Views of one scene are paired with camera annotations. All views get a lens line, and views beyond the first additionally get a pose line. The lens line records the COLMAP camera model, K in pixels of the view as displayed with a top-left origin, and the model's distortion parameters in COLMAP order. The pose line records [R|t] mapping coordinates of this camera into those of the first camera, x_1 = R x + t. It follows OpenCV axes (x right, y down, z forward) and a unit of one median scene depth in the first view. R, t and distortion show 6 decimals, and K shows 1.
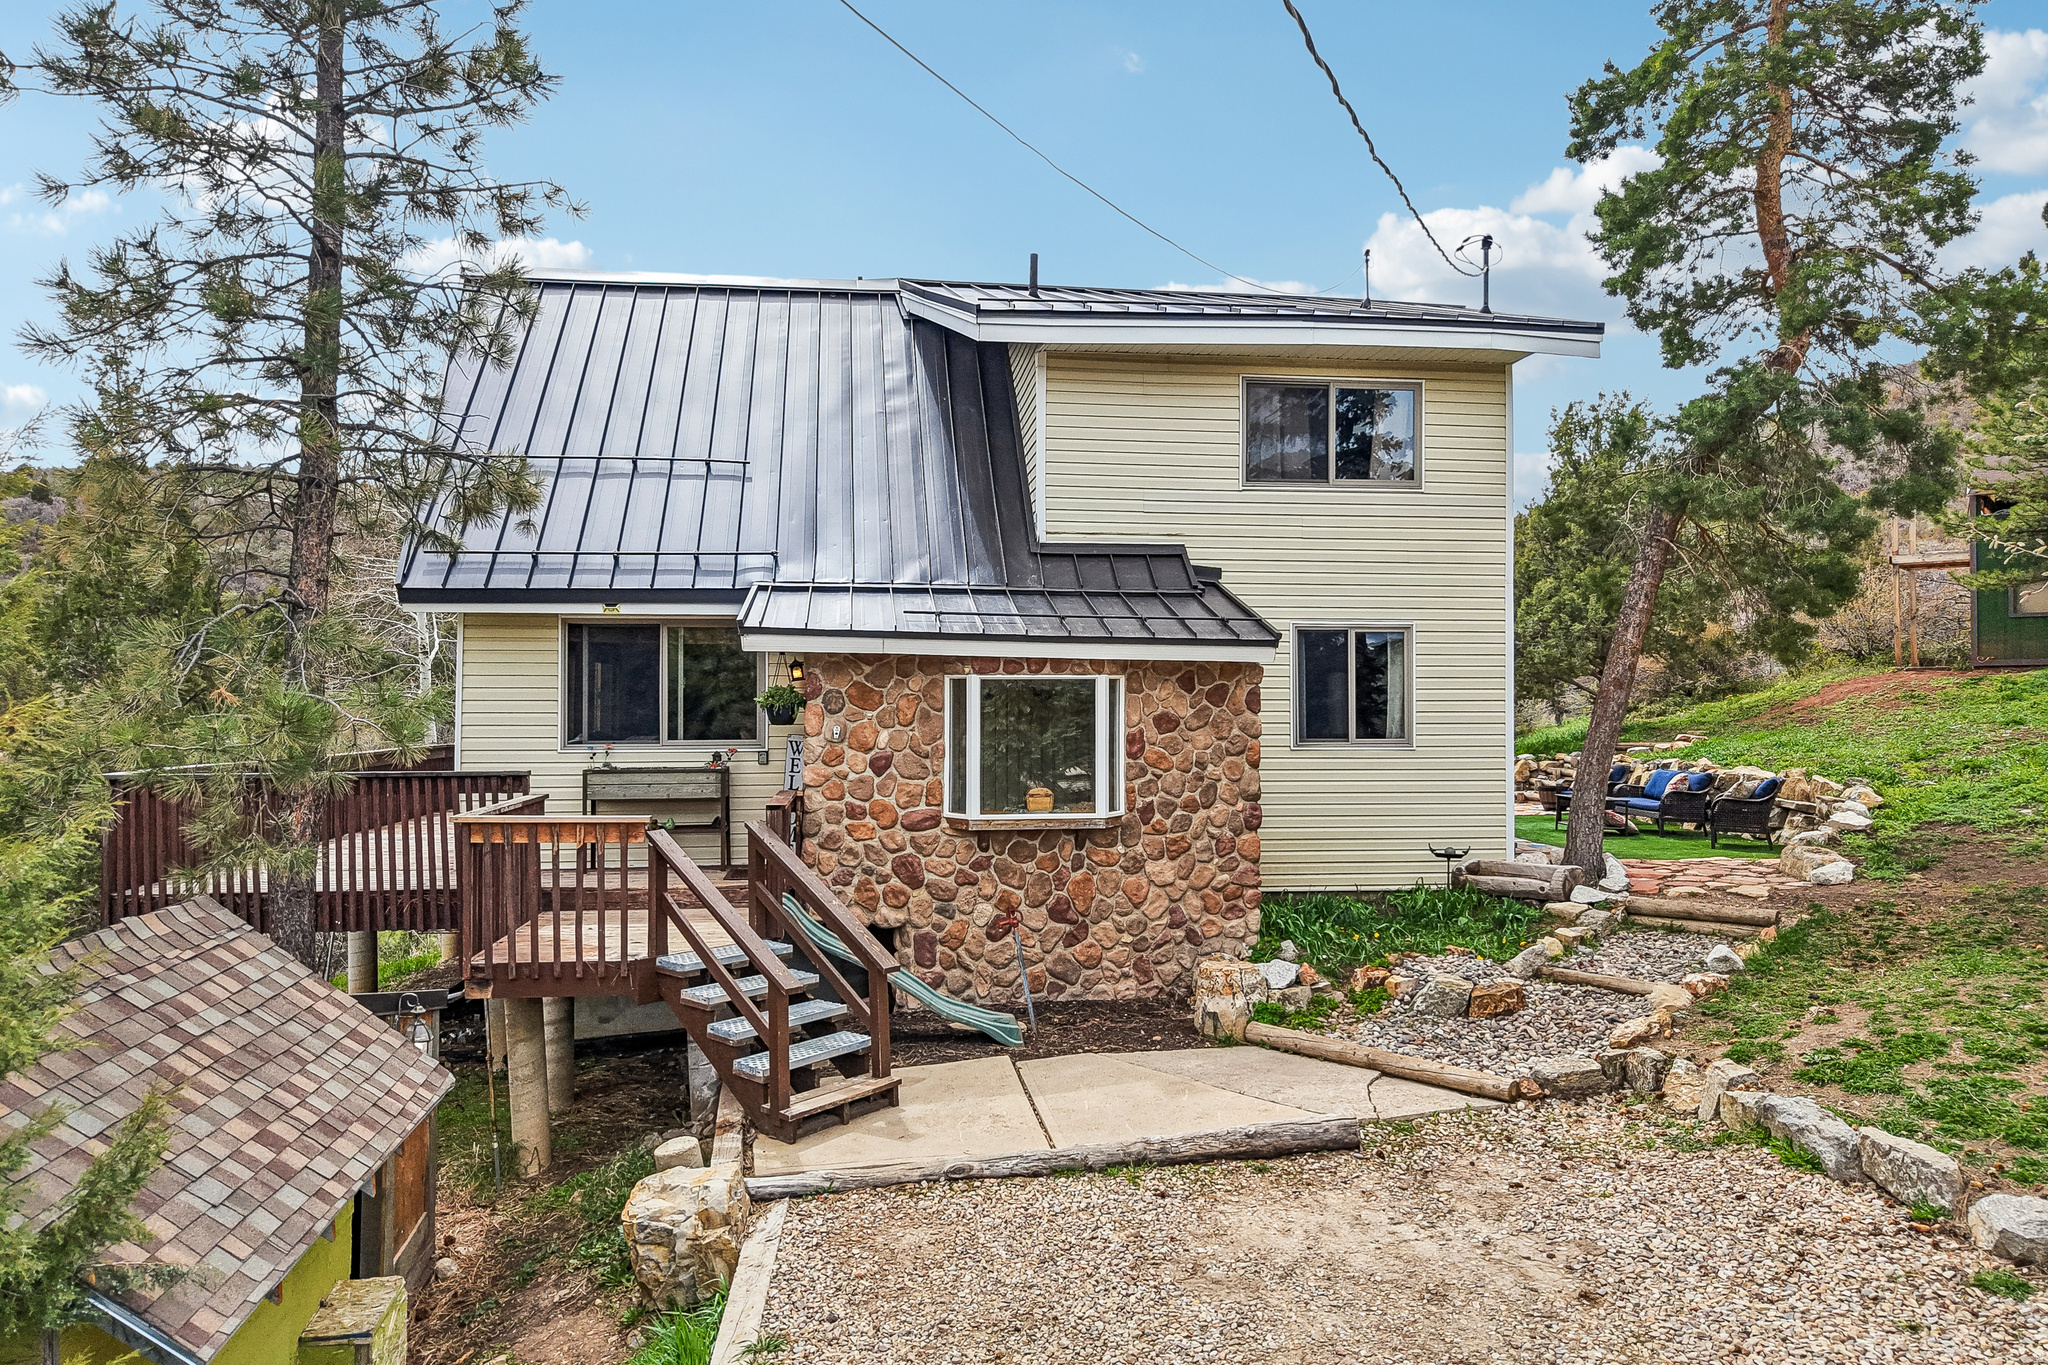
lens RADIAL K [[1378.2, 0, 1021.9], [0, 1378.2, 698.4], [0, 0, 1]] dist [0.004974, -0.003335]
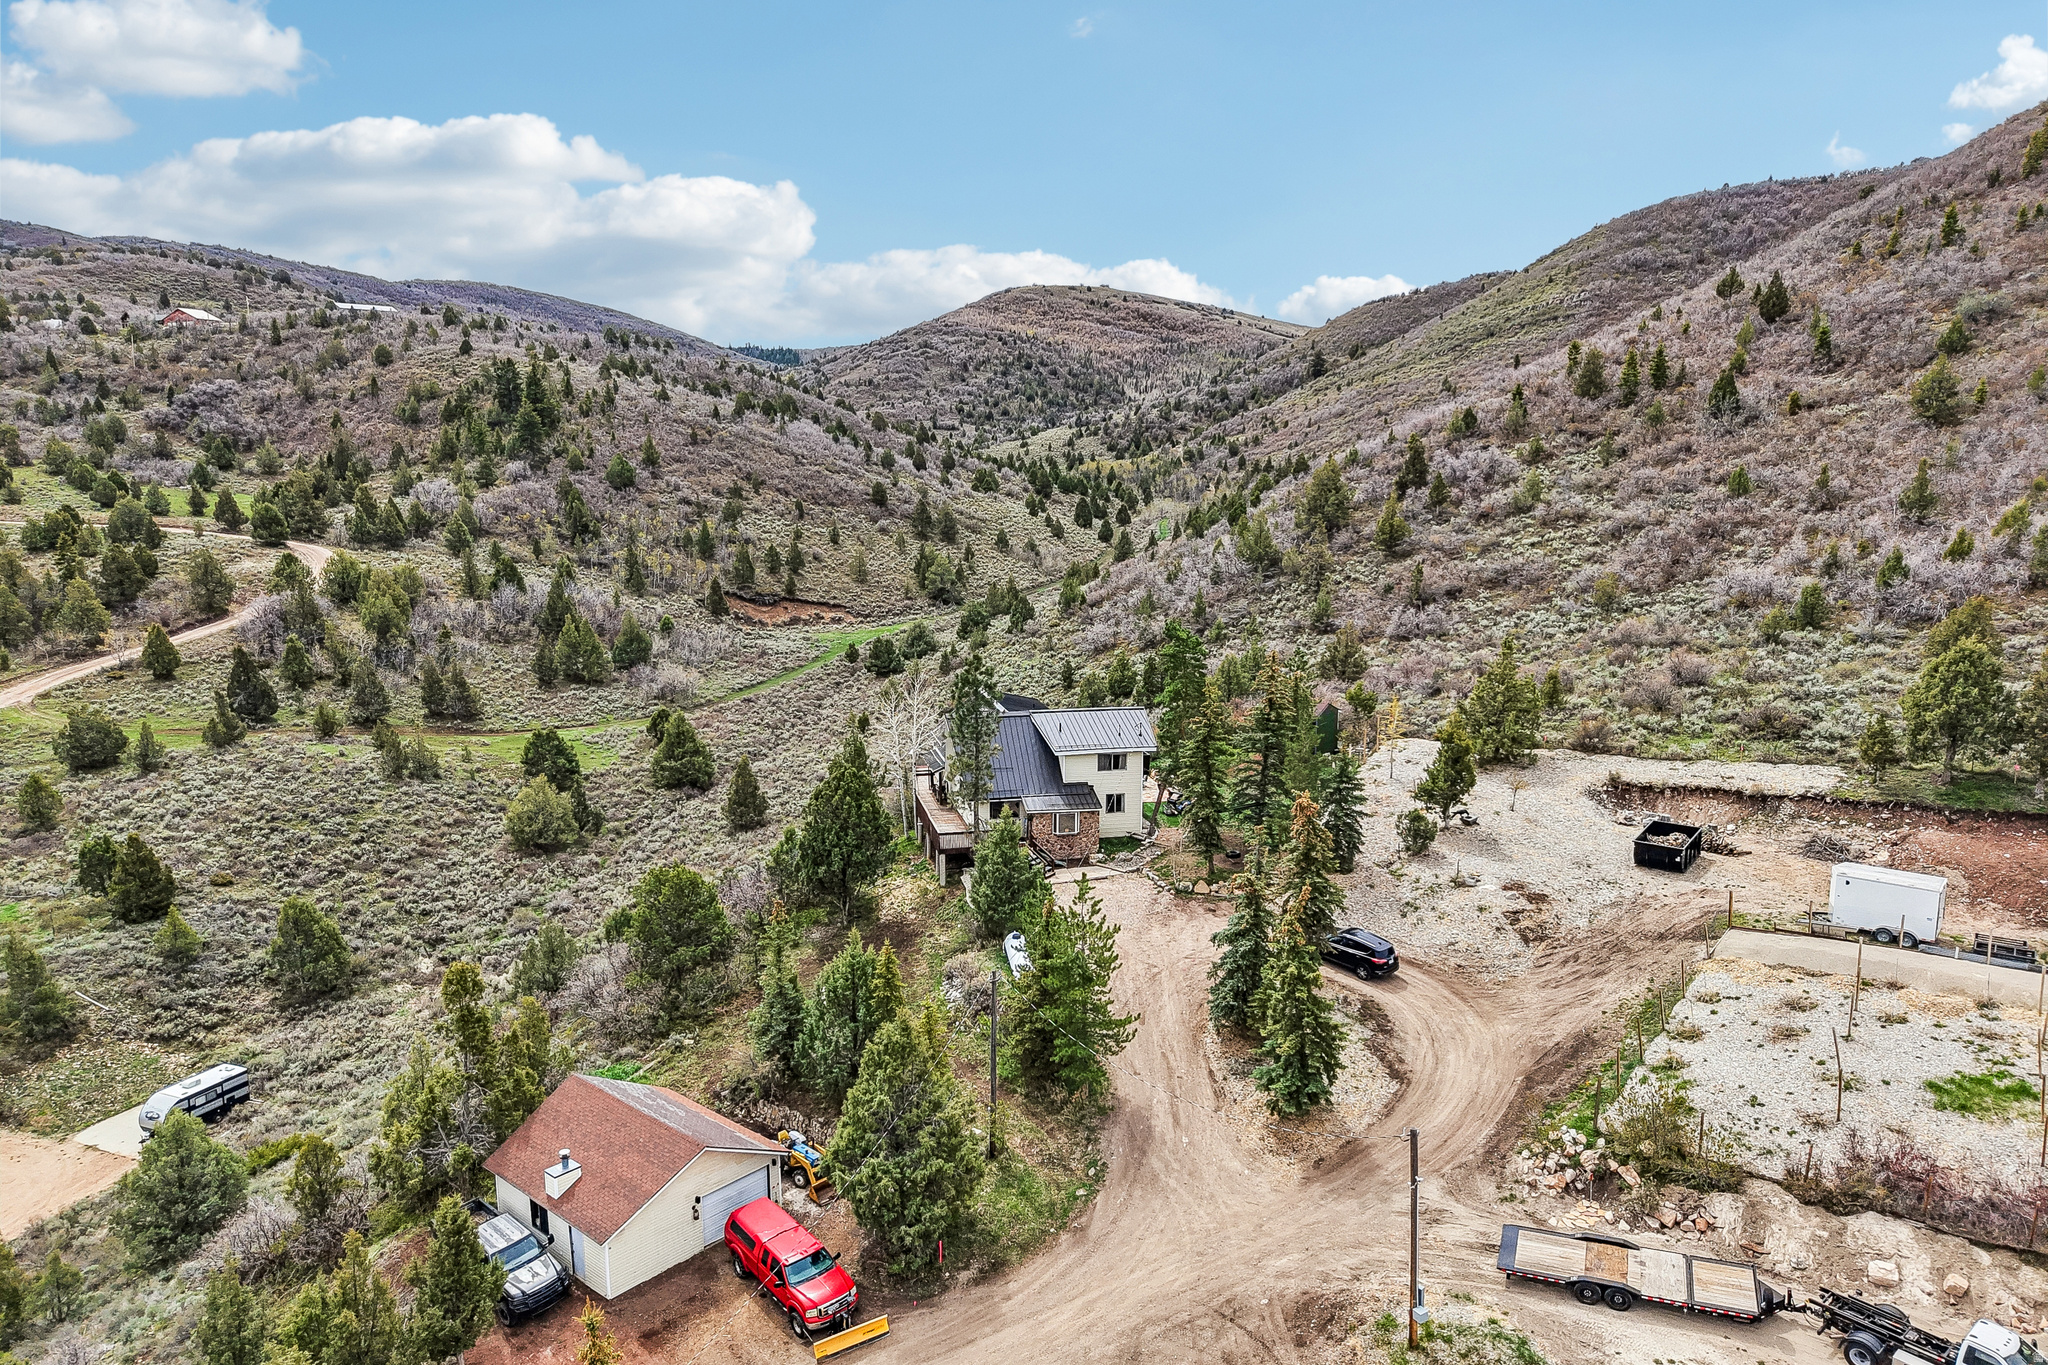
lens RADIAL K [[1370.5, 0, 1015.6], [0, 1370.5, 685.8], [0, 0, 1]] dist [0.021137, -0.018426]
pose [[0.995981, -0.018726, 0.087591, -0.828319], [0.003042, 0.984408, 0.175873, -1.844038], [-0.089519, -0.174900, 0.980508, -5.559628]]
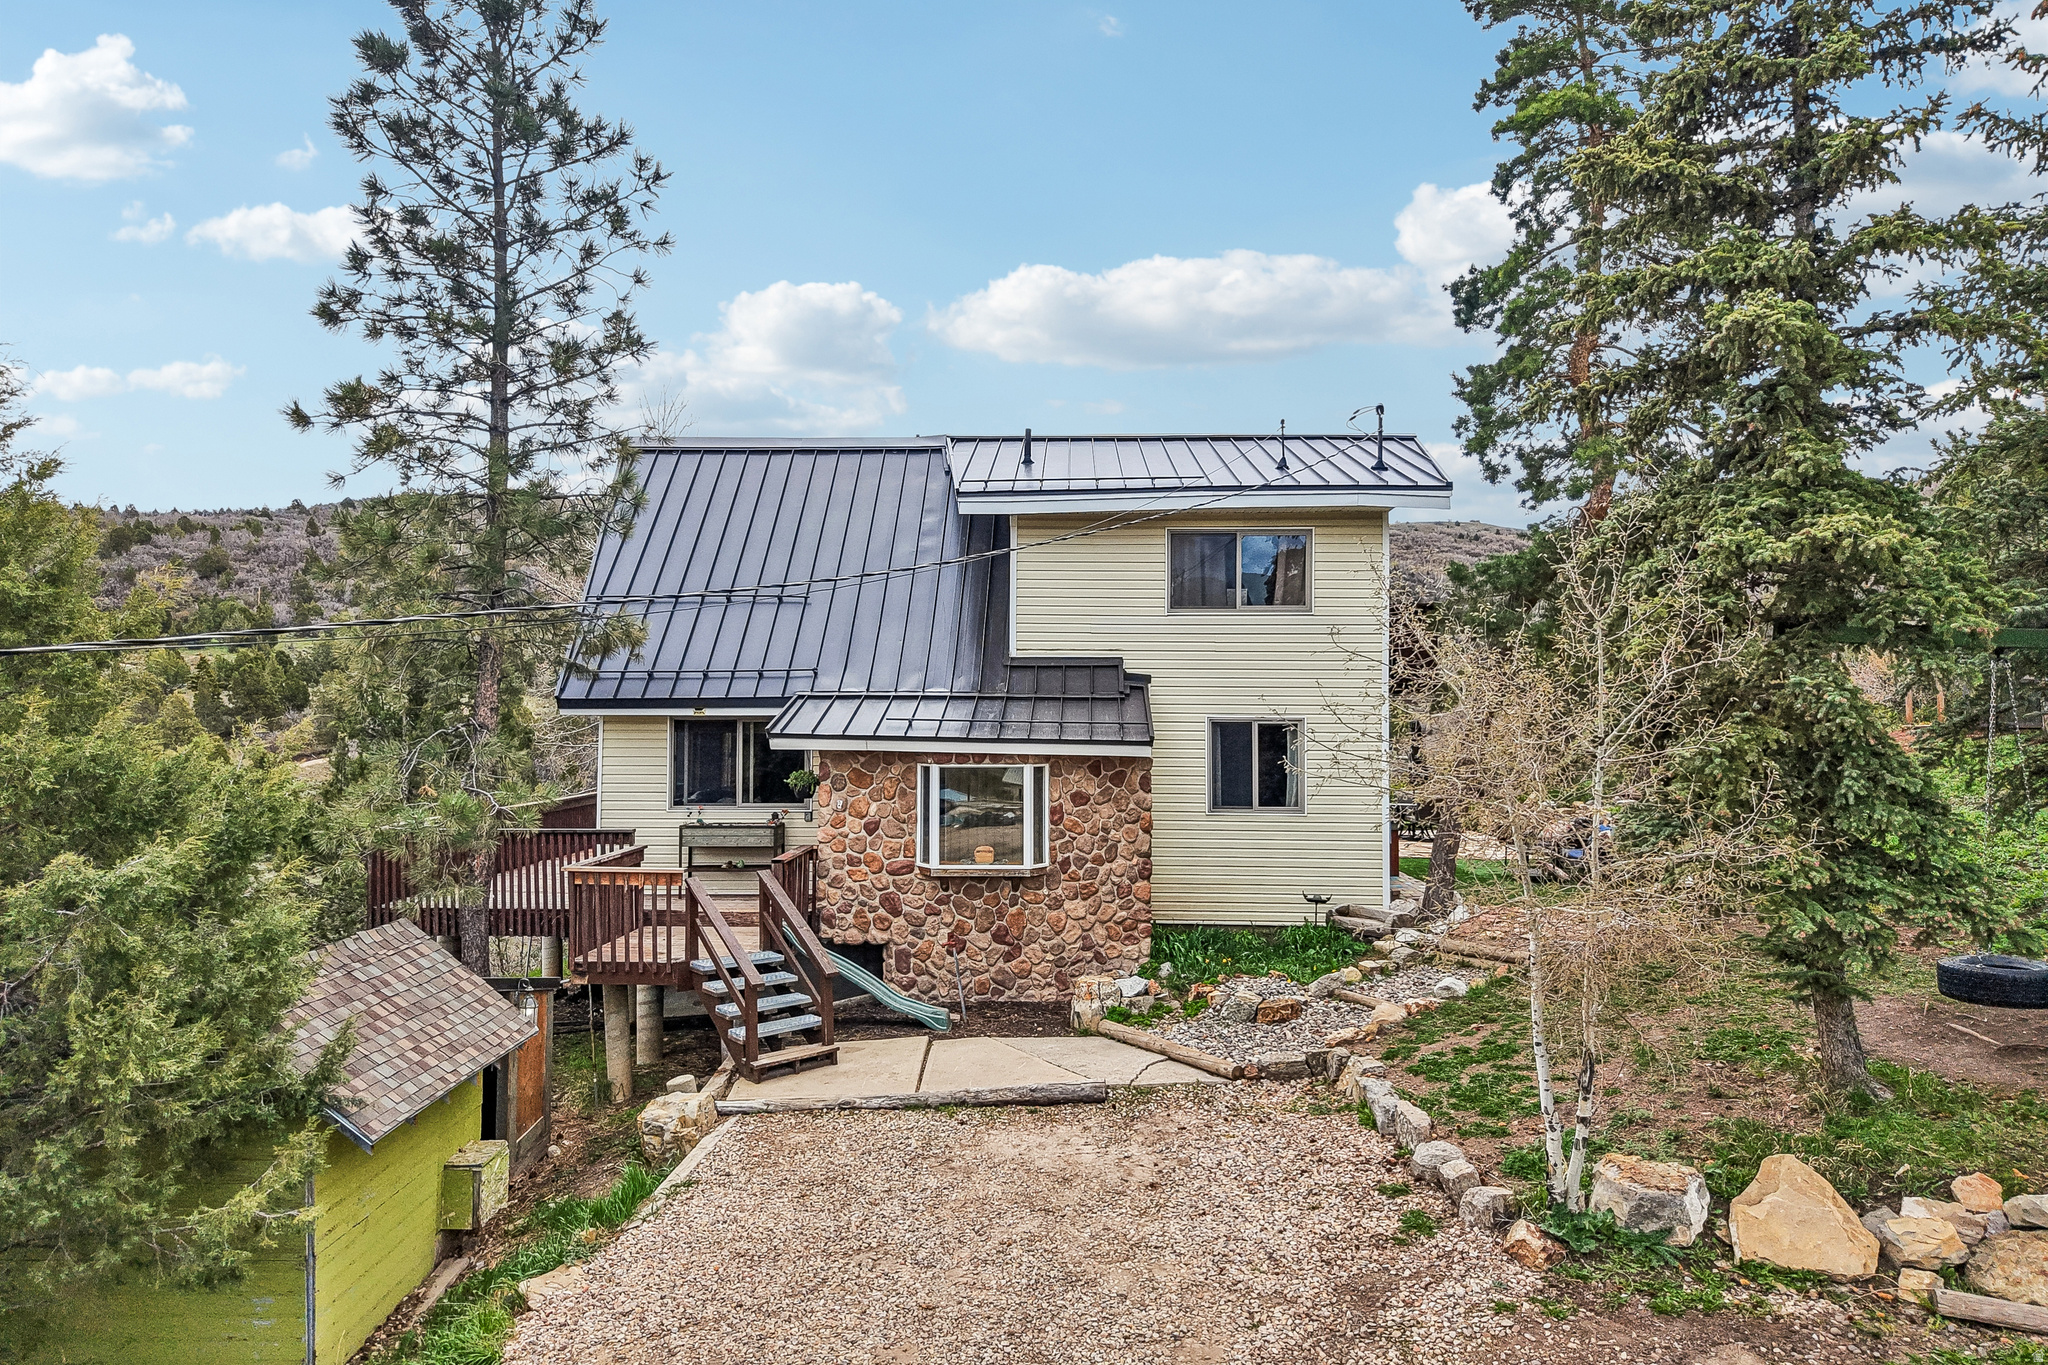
lens RADIAL K [[1370.5, 0, 1015.6], [0, 1370.5, 685.8], [0, 0, 1]] dist [0.021137, -0.018426]
pose [[0.984987, -0.001649, -0.172618, 0.285469], [-0.000803, 0.999900, -0.014133, -0.077382], [0.172624, 0.014059, 0.984887, -0.356811]]
